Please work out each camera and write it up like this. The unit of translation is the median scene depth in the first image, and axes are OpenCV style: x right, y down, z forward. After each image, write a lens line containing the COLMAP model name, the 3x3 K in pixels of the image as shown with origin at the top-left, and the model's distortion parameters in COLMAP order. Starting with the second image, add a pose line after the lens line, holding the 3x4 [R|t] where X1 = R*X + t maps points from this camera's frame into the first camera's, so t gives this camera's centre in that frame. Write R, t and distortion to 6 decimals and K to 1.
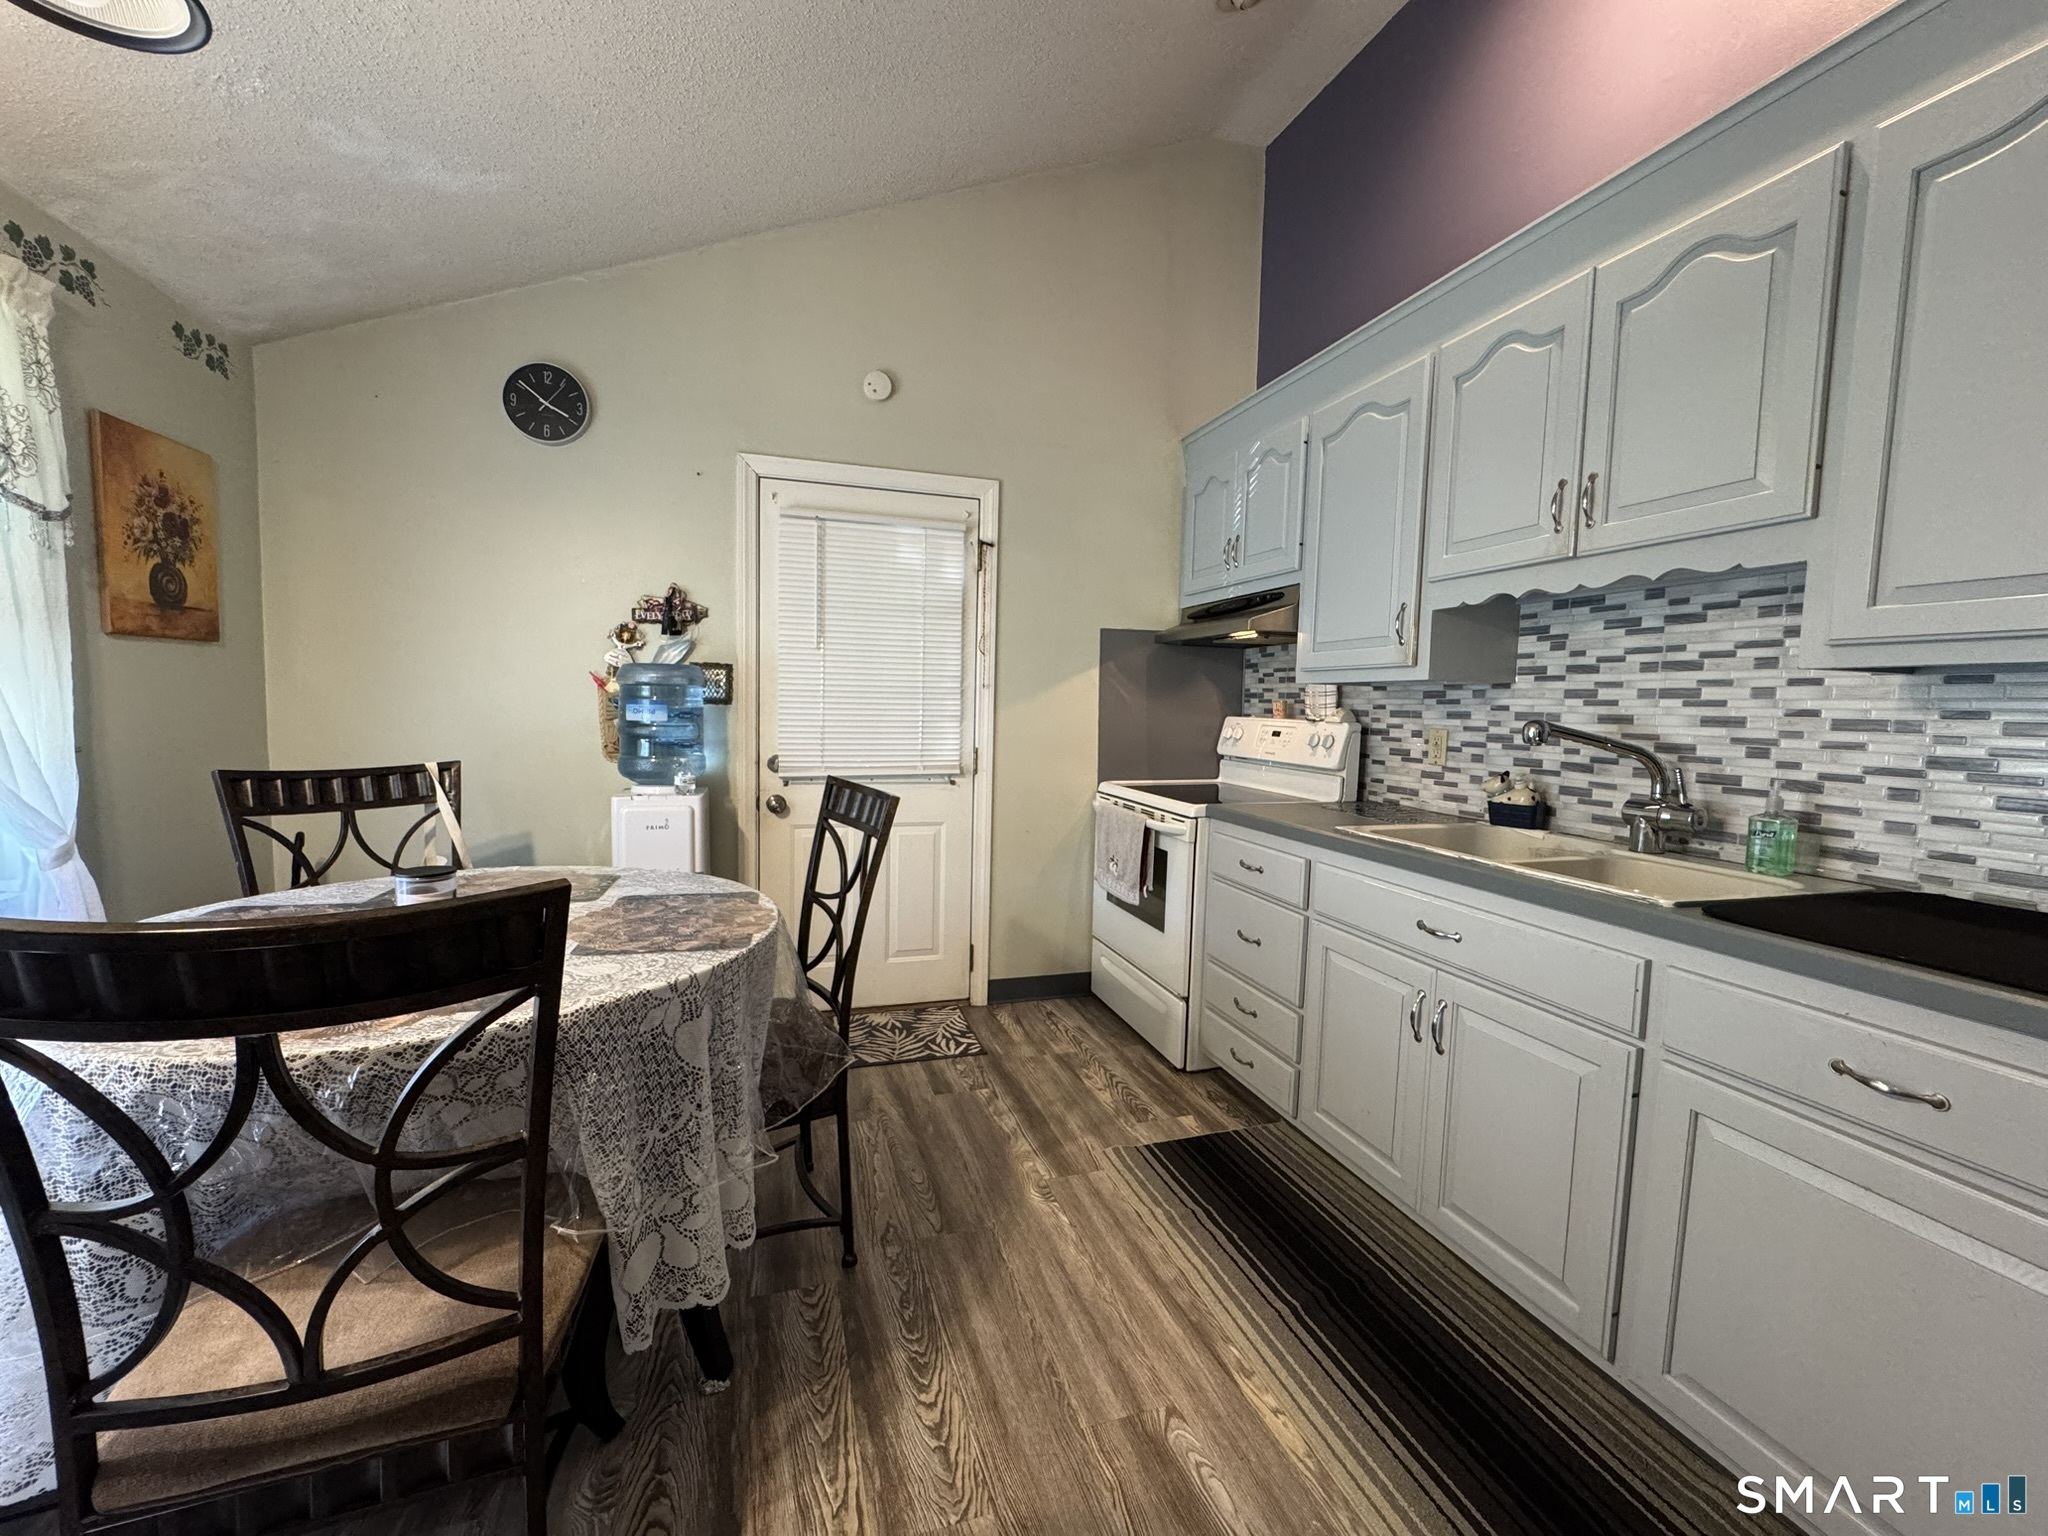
lens RADIAL K [[822.0, 0, 1039.5], [0, 822.0, 768.2], [0, 0, 1]] dist [-0.002086, -0.000119]
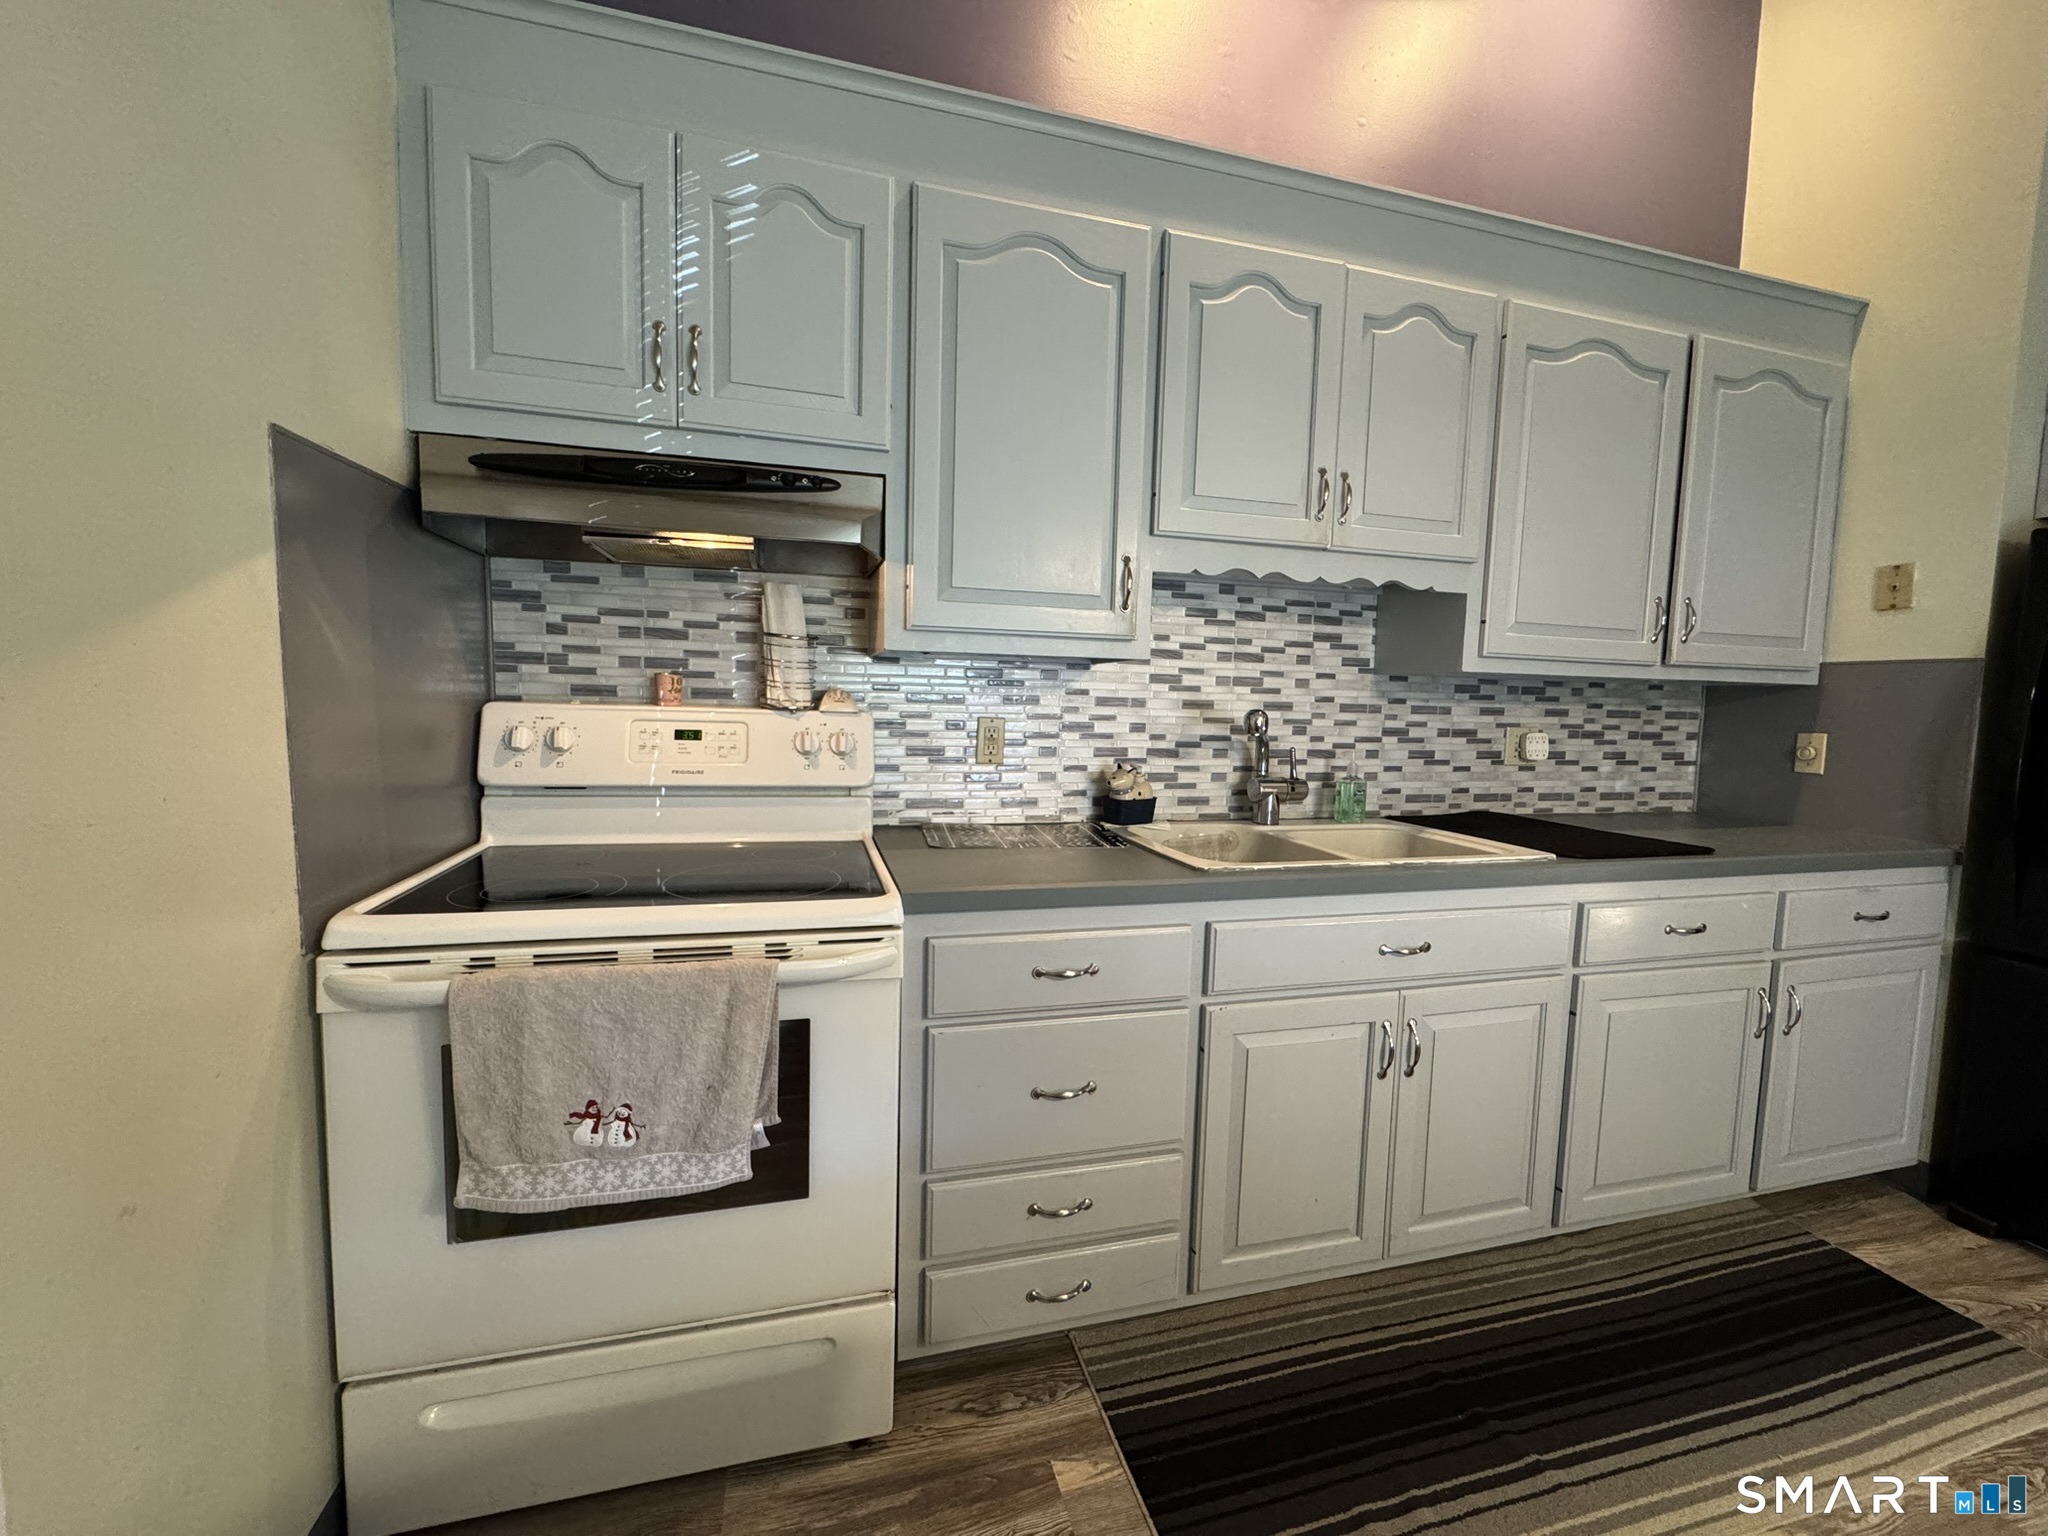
lens RADIAL K [[822.0, 0, 1037.6], [0, 822.0, 766.3], [0, 0, 1]] dist [-0.002086, -0.000119]
pose [[0.055223, -0.102337, 0.993216, -0.364501], [0.053850, 0.993591, 0.099382, -0.098026], [-0.997021, 0.047996, 0.060380, 1.164578]]
